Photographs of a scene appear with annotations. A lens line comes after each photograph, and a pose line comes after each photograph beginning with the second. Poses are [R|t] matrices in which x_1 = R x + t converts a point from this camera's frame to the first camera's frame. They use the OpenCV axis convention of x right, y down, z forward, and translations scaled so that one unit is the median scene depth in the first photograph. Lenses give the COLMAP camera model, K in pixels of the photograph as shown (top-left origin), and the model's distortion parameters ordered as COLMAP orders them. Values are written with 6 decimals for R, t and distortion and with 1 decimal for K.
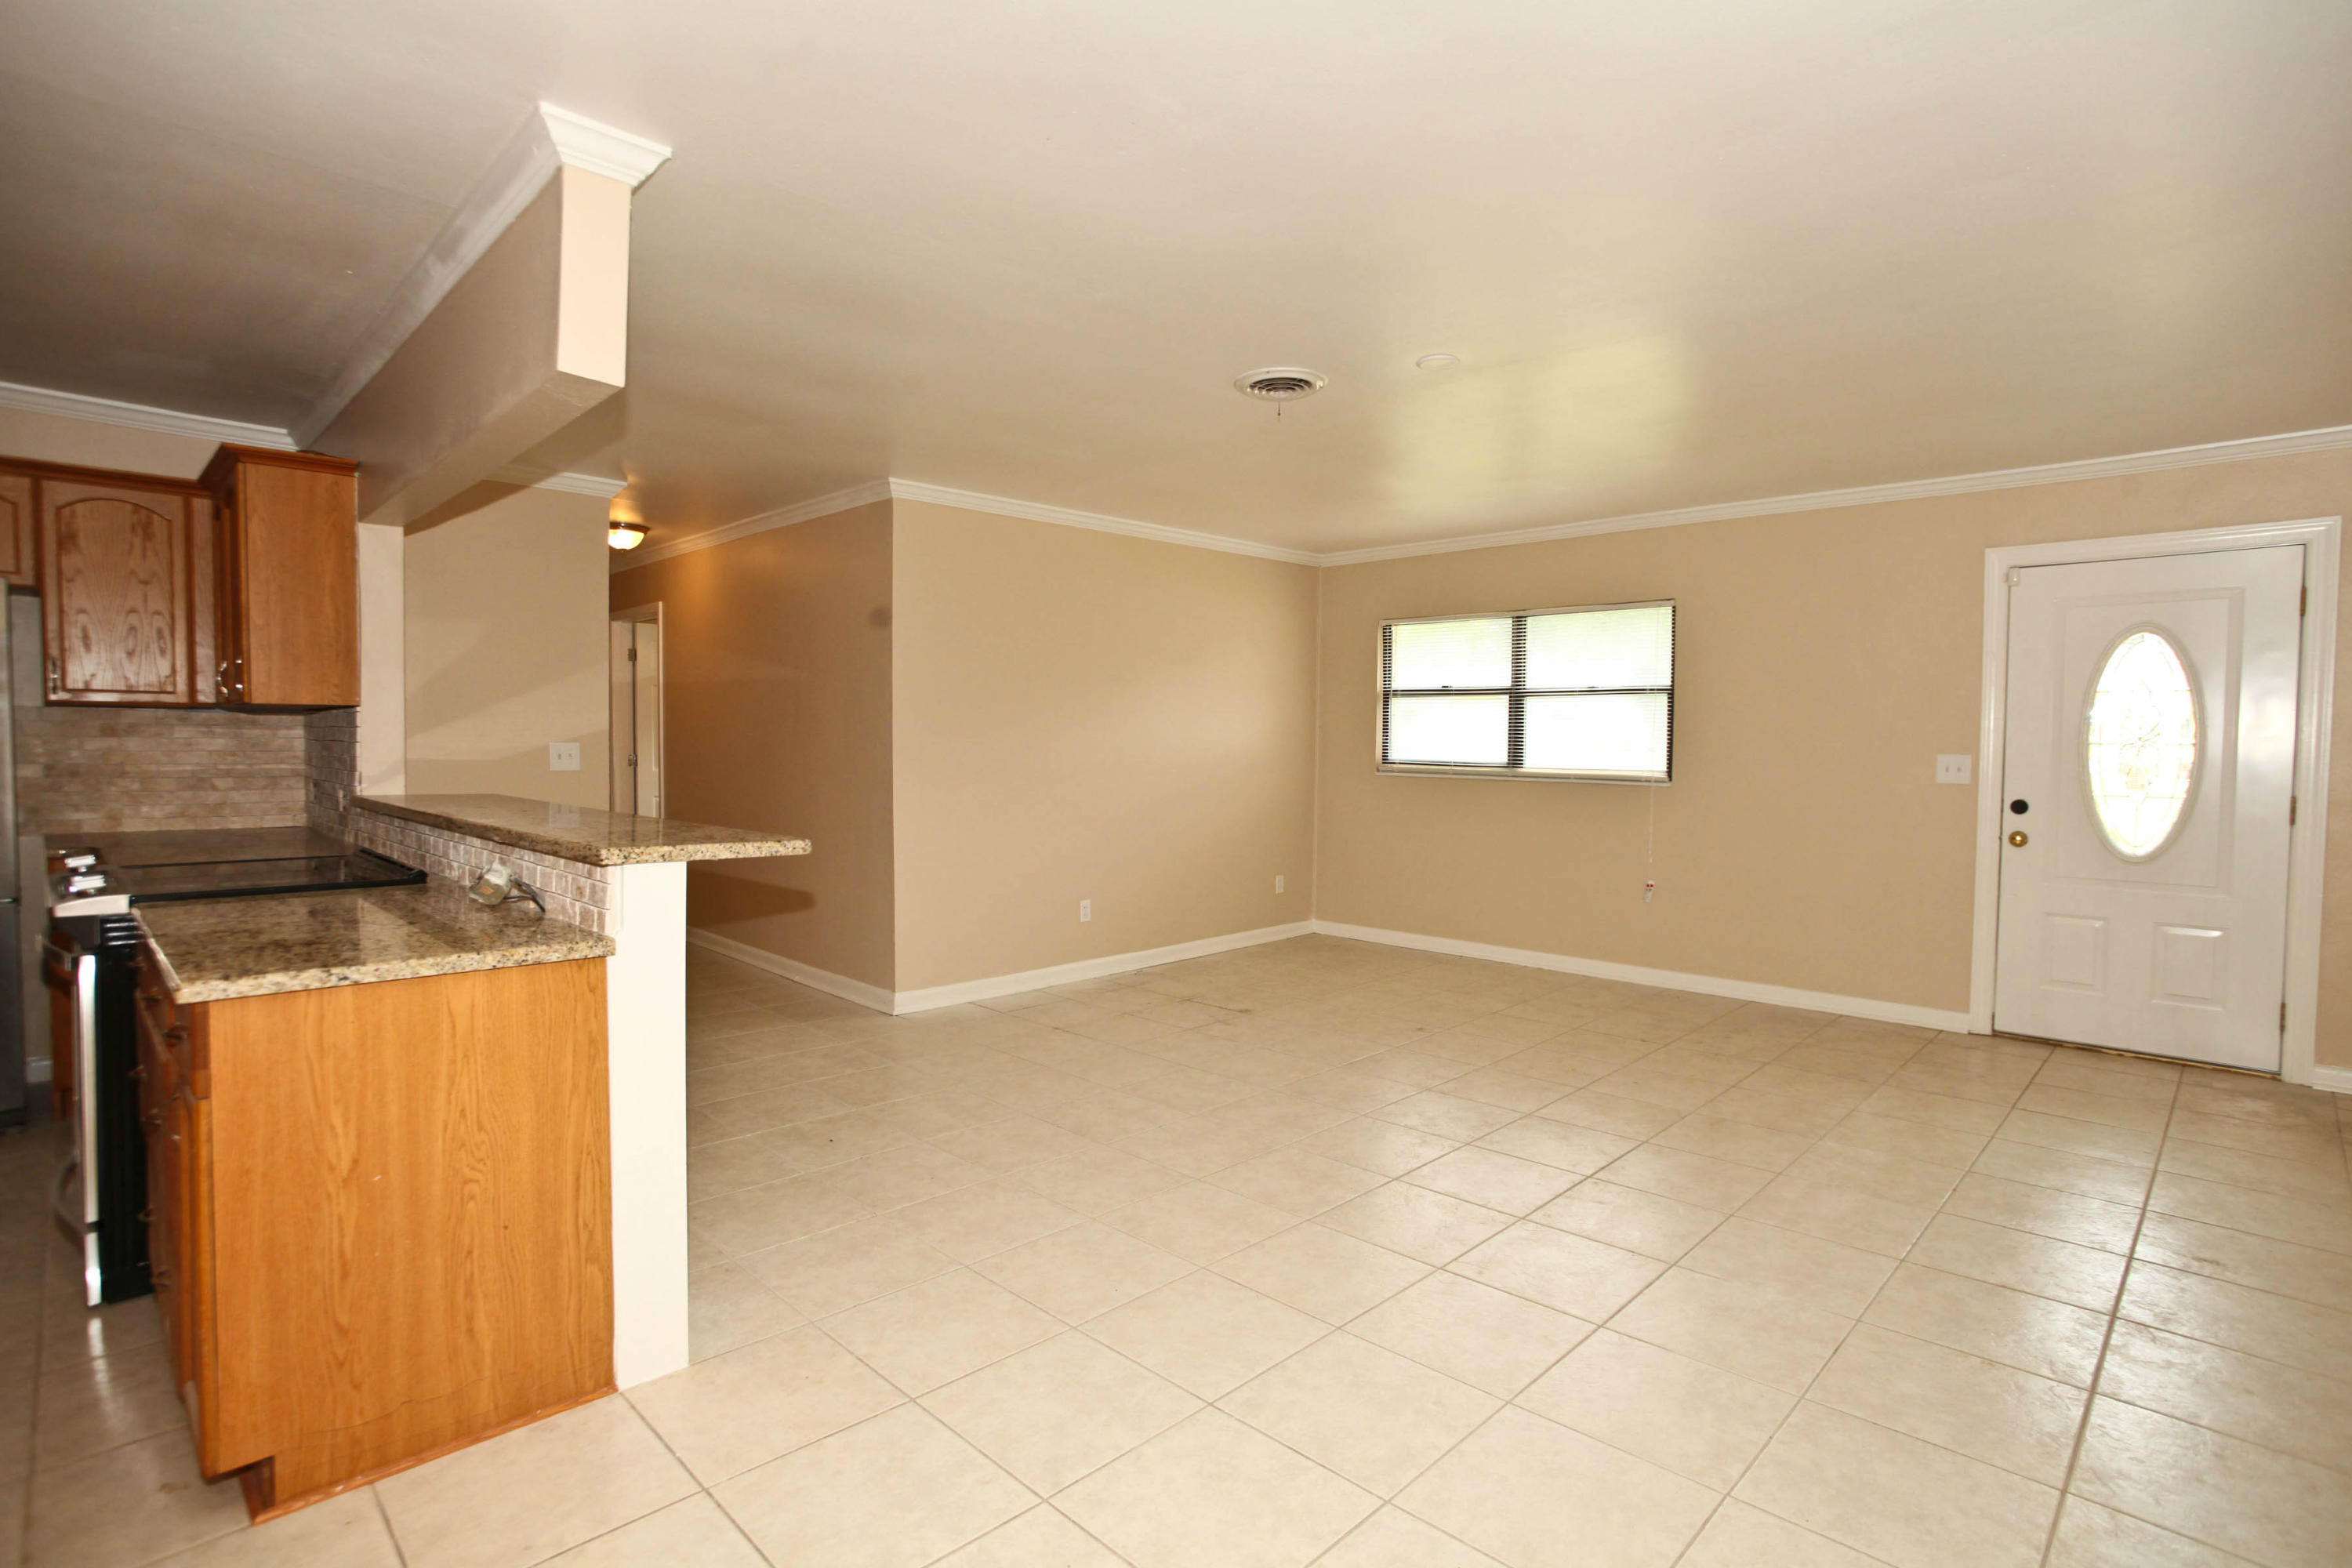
lens RADIAL K [[1162.0, 0, 1164.1], [0, 1162.0, 789.6], [0, 0, 1]] dist [-0.054826, 0.030539]
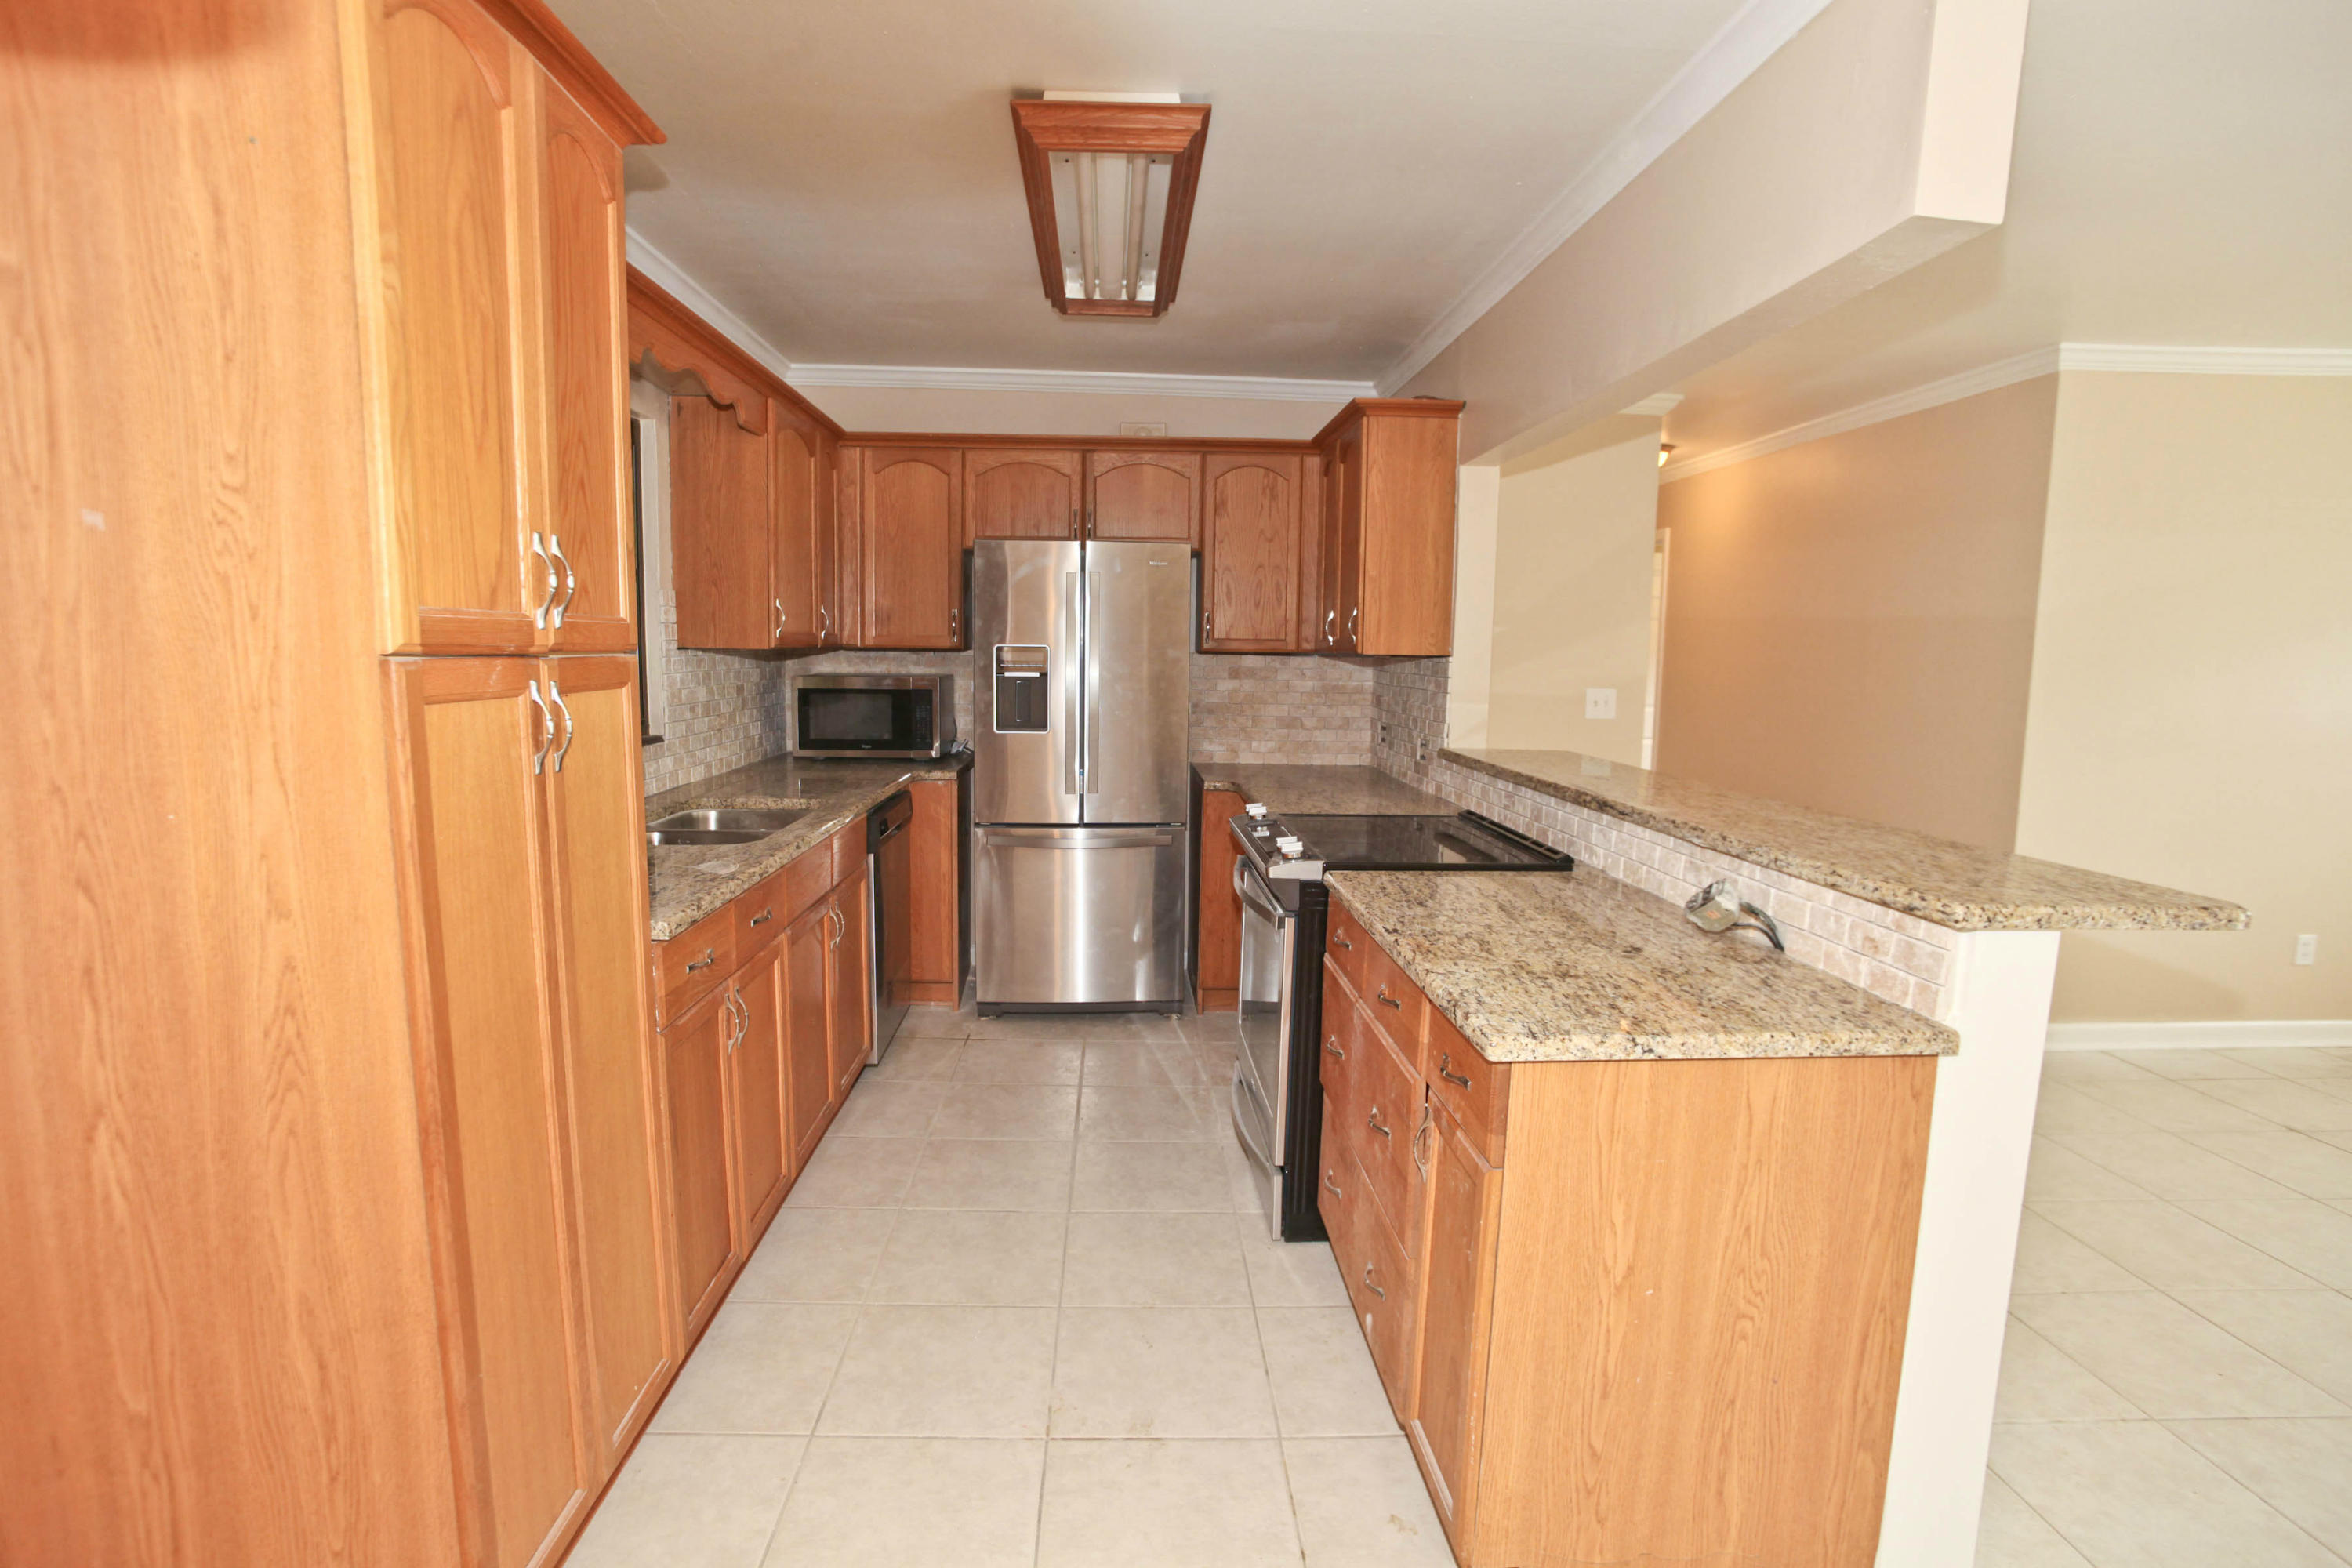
lens RADIAL K [[1162.0, 0, 1164.1], [0, 1162.0, 789.6], [0, 0, 1]] dist [-0.054826, 0.030539]
pose [[0.744369, 0.082600, -0.662640, -0.391614], [-0.036967, 0.995896, 0.082614, -0.056881], [0.666744, -0.037000, 0.744368, 0.164959]]
